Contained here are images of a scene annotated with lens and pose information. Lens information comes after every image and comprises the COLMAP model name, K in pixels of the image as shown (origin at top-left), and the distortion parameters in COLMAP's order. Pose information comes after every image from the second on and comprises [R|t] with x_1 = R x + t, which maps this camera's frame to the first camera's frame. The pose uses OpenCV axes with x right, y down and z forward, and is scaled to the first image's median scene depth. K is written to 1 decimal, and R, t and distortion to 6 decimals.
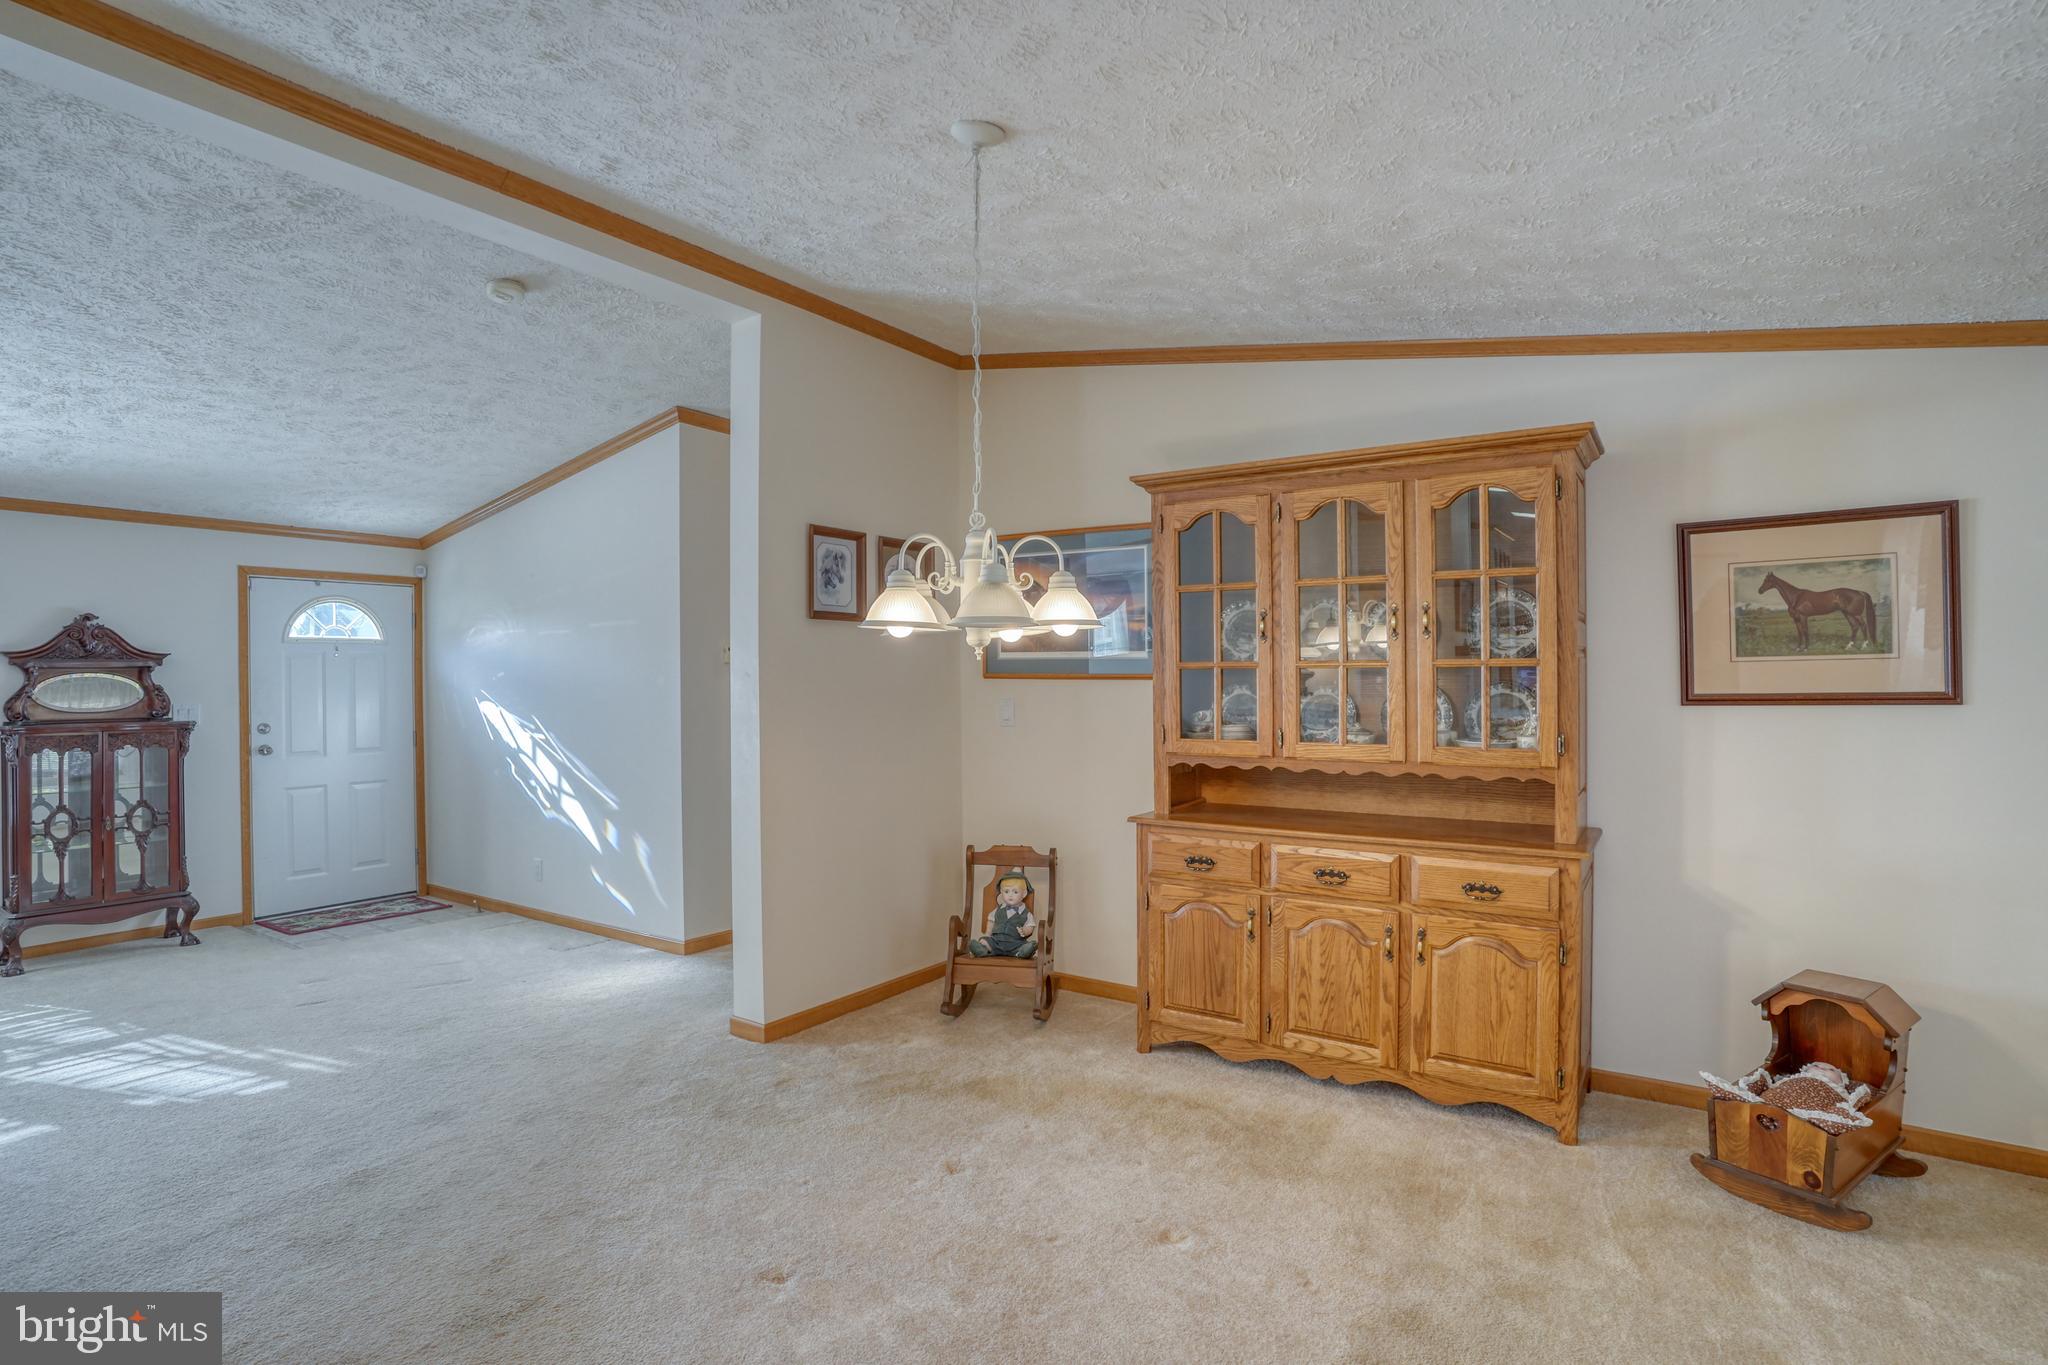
lens RADIAL K [[1011.3, 0, 1024.0], [0, 1011.3, 682.5], [0, 0, 1]] dist [-0.076726, 0.033359]
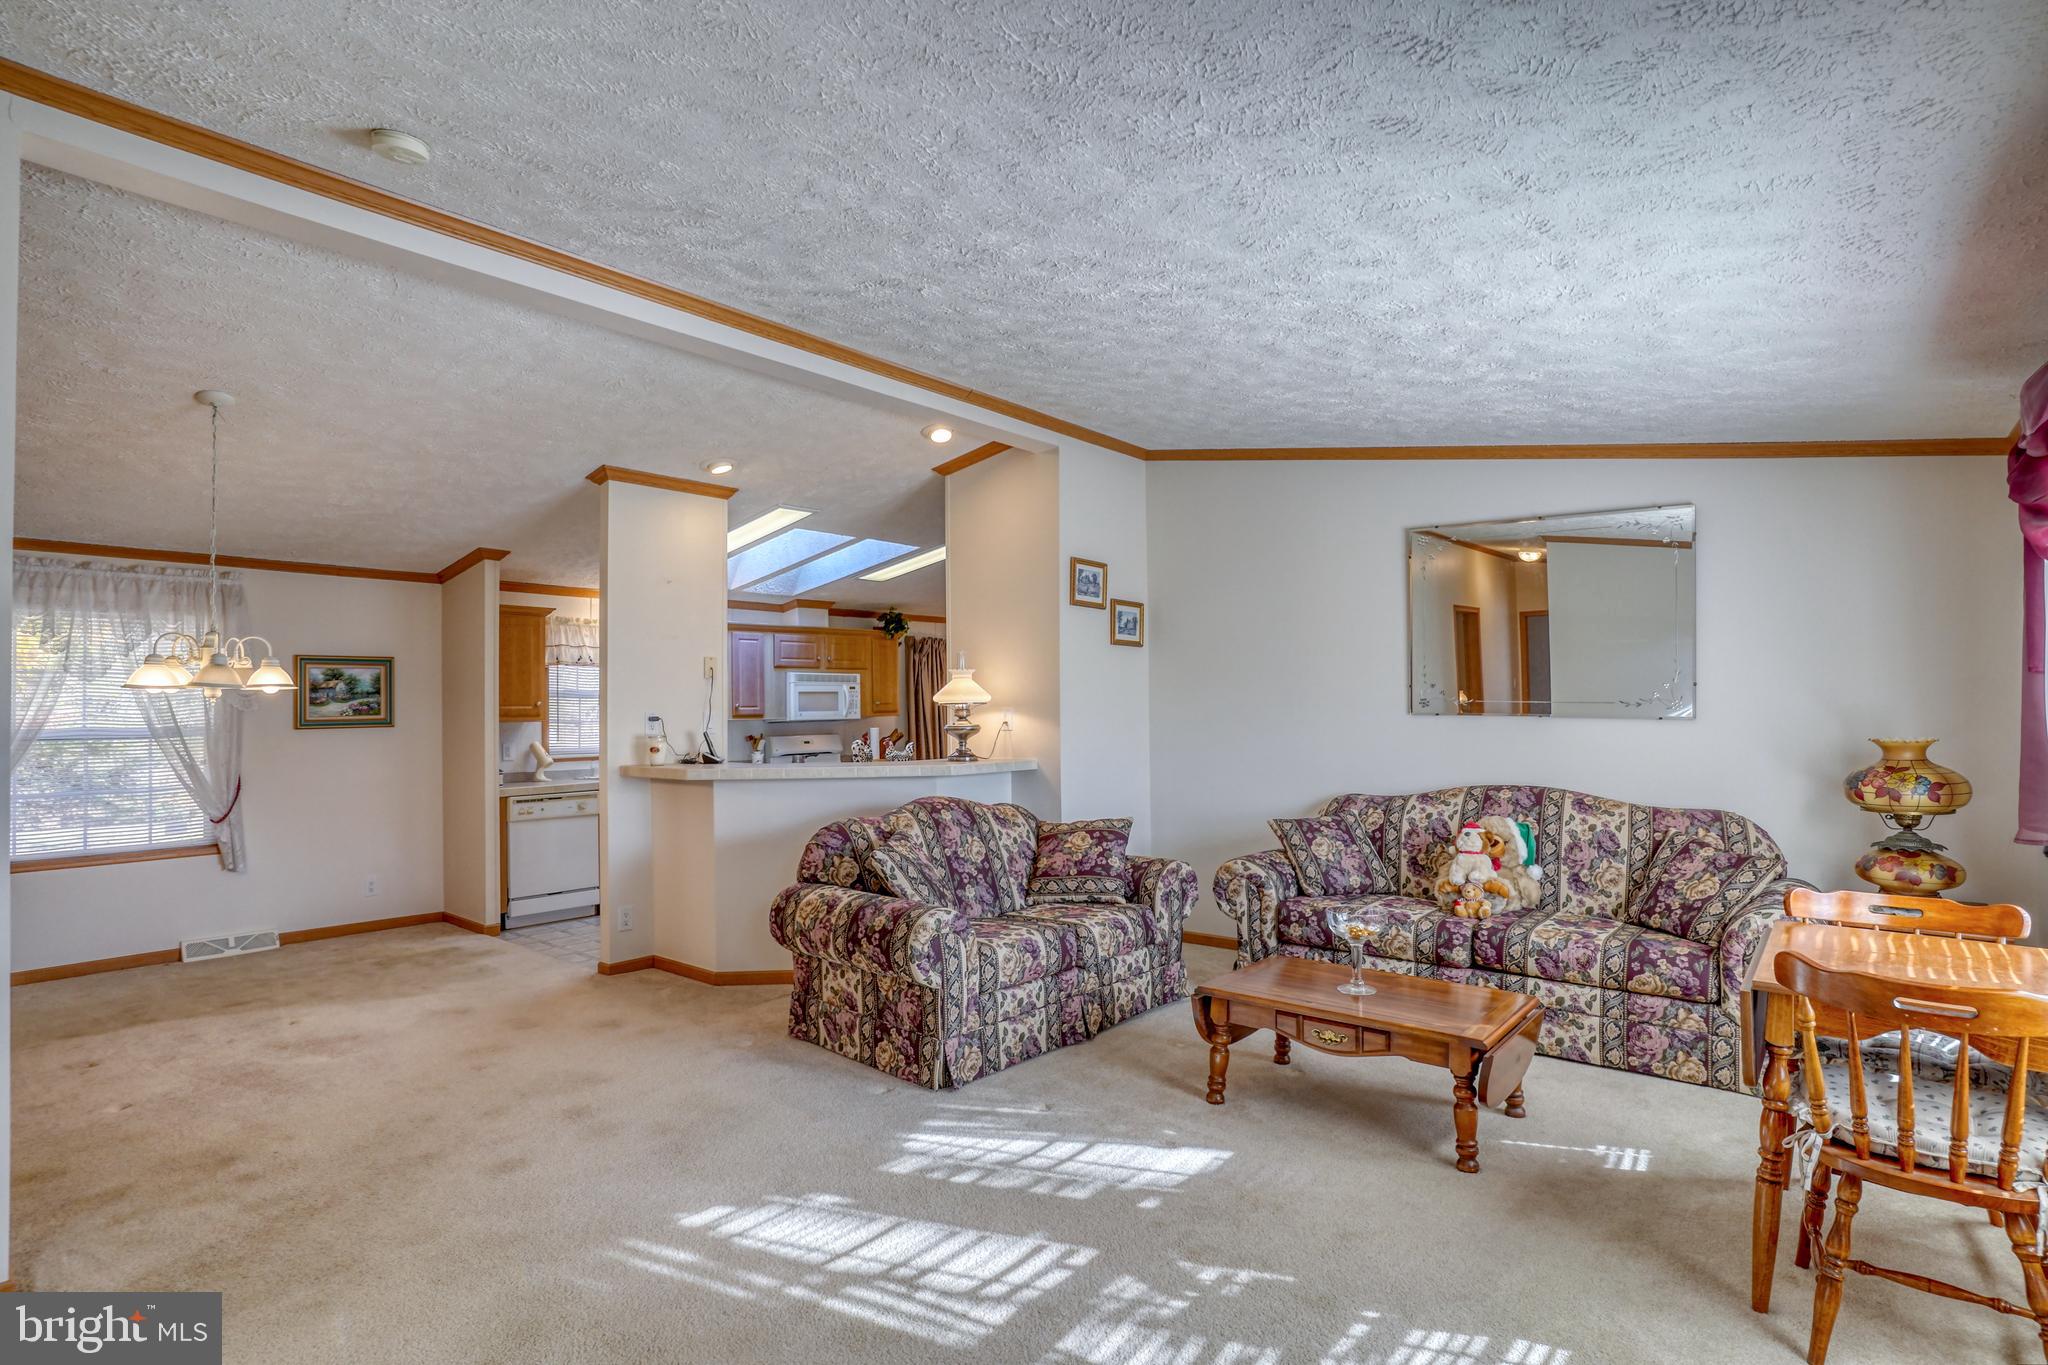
lens RADIAL K [[1004.4, 0, 1025.7], [0, 1004.4, 702.1], [0, 0, 1]] dist [-0.072318, 0.030327]
pose [[-0.996396, 0.018597, 0.082763, -1.078719], [0.018144, 0.999816, -0.006220, 0.006196], [-0.082864, -0.004696, -0.996550, 1.721838]]
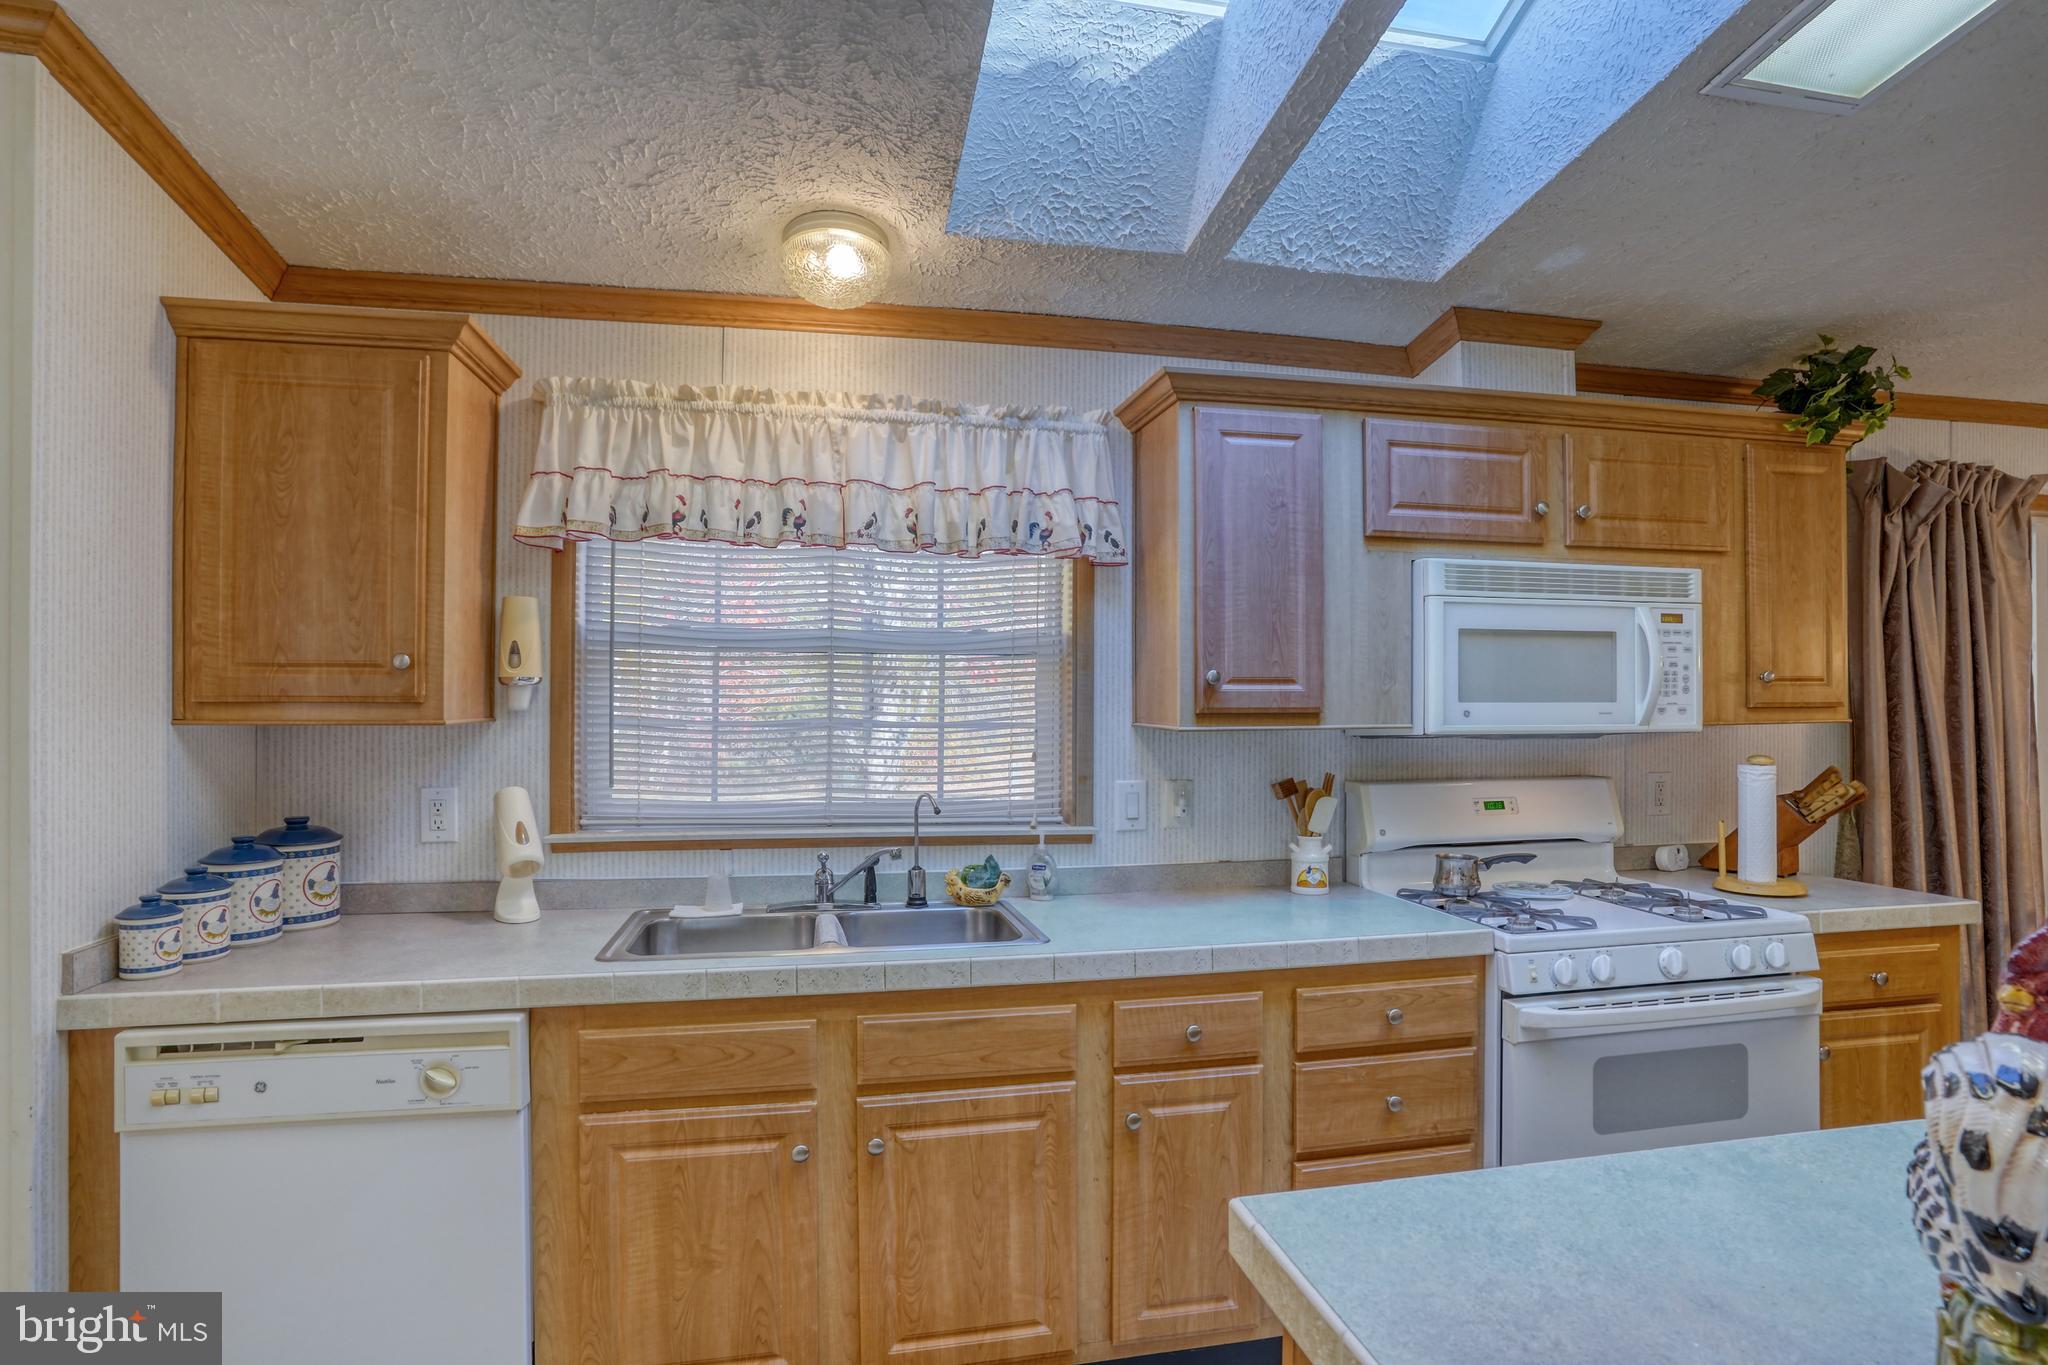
lens RADIAL K [[1013.4, 0, 1018.5], [0, 1013.4, 695.7], [0, 0, 1]] dist [-0.072802, 0.032829]
pose [[-0.712759, 0.006649, 0.701377, -0.566529], [0.001775, 0.999969, -0.007676, 0.004768], [-0.701406, -0.004226, -0.712749, -0.039923]]
